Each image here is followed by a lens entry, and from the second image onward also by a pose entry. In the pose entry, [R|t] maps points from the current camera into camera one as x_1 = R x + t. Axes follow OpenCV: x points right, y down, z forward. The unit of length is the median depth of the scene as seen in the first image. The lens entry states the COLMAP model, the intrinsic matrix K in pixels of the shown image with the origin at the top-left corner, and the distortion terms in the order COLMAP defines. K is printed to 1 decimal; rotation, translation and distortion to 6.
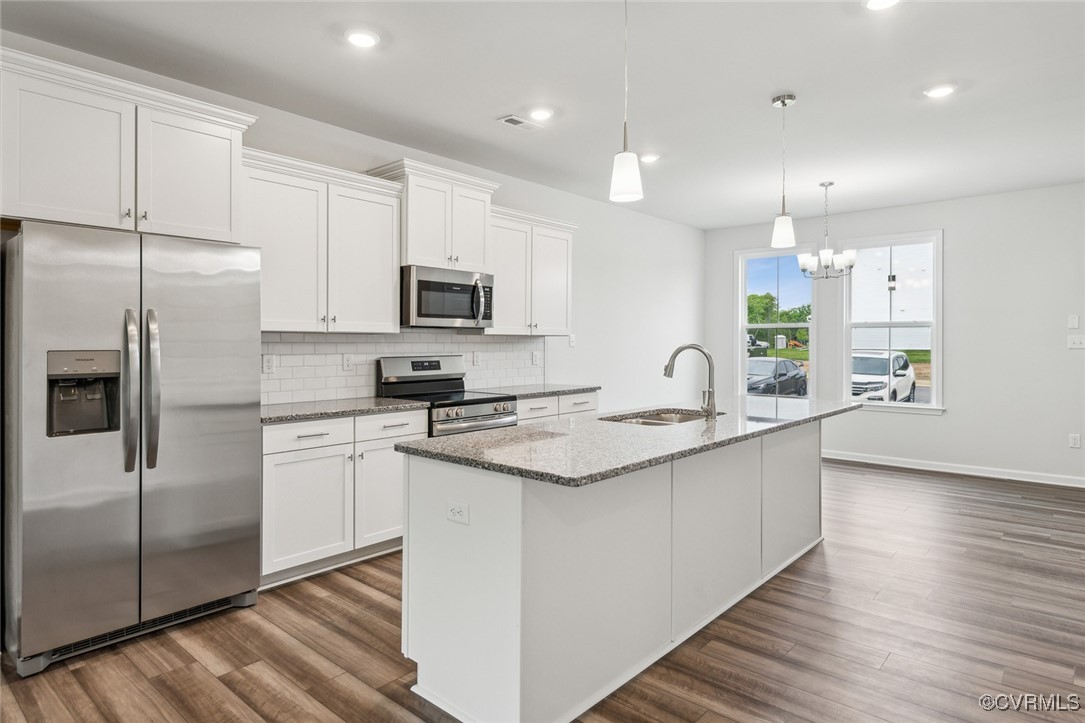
lens RADIAL K [[619.7, 0, 542.7], [0, 619.7, 343.0], [0, 0, 1]] dist [0.001008, 0.001103]
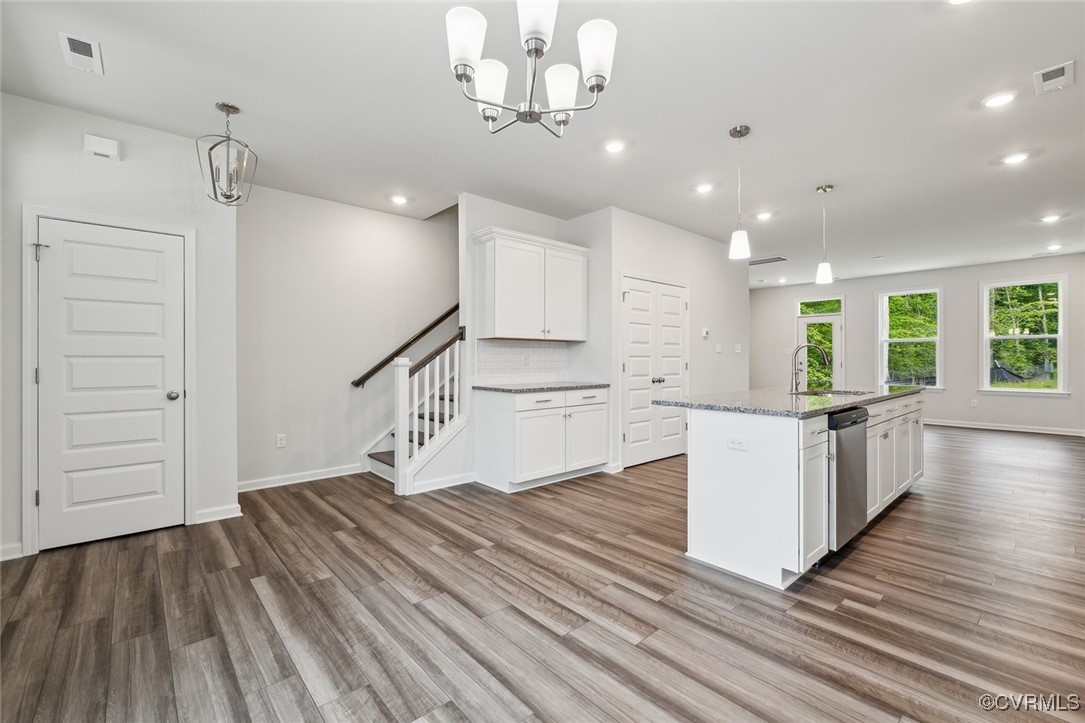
lens RADIAL K [[463.7, 0, 539.1], [0, 463.7, 356.6], [0, 0, 1]] dist [-0.000129, -0.000601]
pose [[-0.991724, 0.000168, 0.128392, 0.562819], [-0.000204, 0.999996, -0.002887, 0.027116], [-0.128392, -0.002889, -0.991719, 1.657587]]
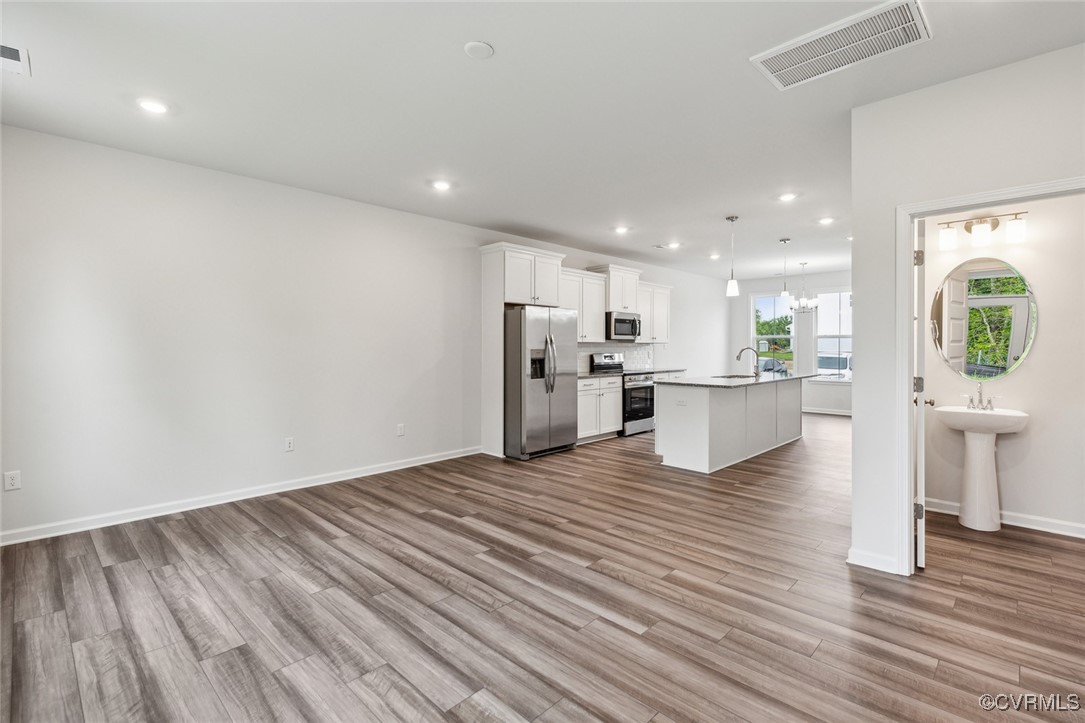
lens RADIAL K [[500.5, 0, 542.9], [0, 500.5, 348.2], [0, 0, 1]] dist [0.003165, 0.000029]
pose [[0.998922, -0.001342, -0.046409, -0.366480], [0.001420, 0.999998, 0.001656, 0.001405], [0.046406, -0.001720, 0.998921, -0.777838]]
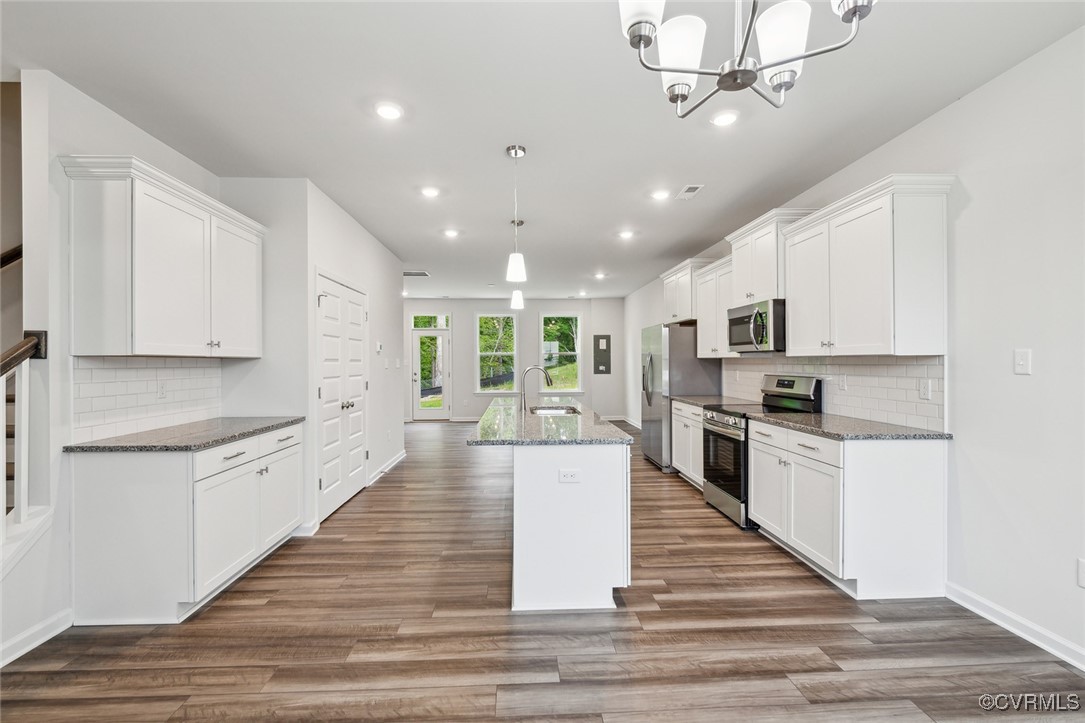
lens RADIAL K [[478.6, 0, 540.3], [0, 478.6, 361.2], [0, 0, 1]] dist [0.004096, -0.004668]
pose [[-0.715797, 0.001221, -0.698307, 0.839424], [0.002922, 0.999995, -0.001247, -0.007526], [0.698302, -0.002933, -0.715797, 1.434244]]
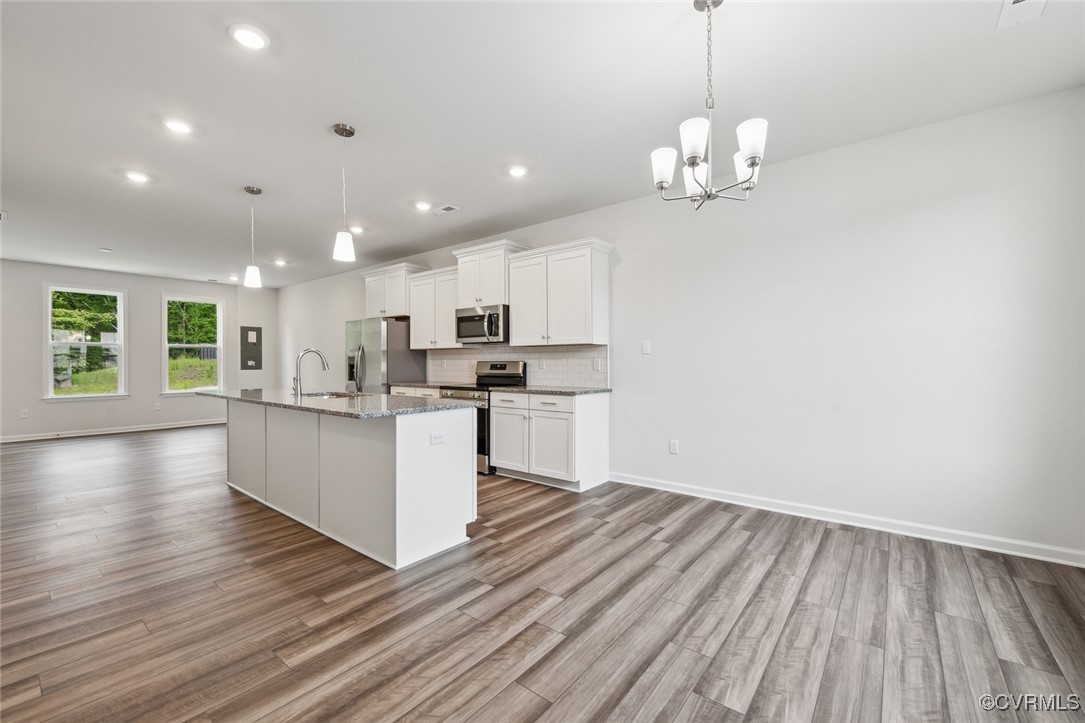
lens RADIAL K [[446.8, 0, 542.5], [0, 446.8, 361.5], [0, 0, 1]] dist [-0.003337, -0.001003]
pose [[0.051727, -0.001751, -0.998660, 1.058163], [0.002816, 0.999995, -0.001607, 0.026176], [0.998657, -0.002729, 0.051732, 1.141459]]
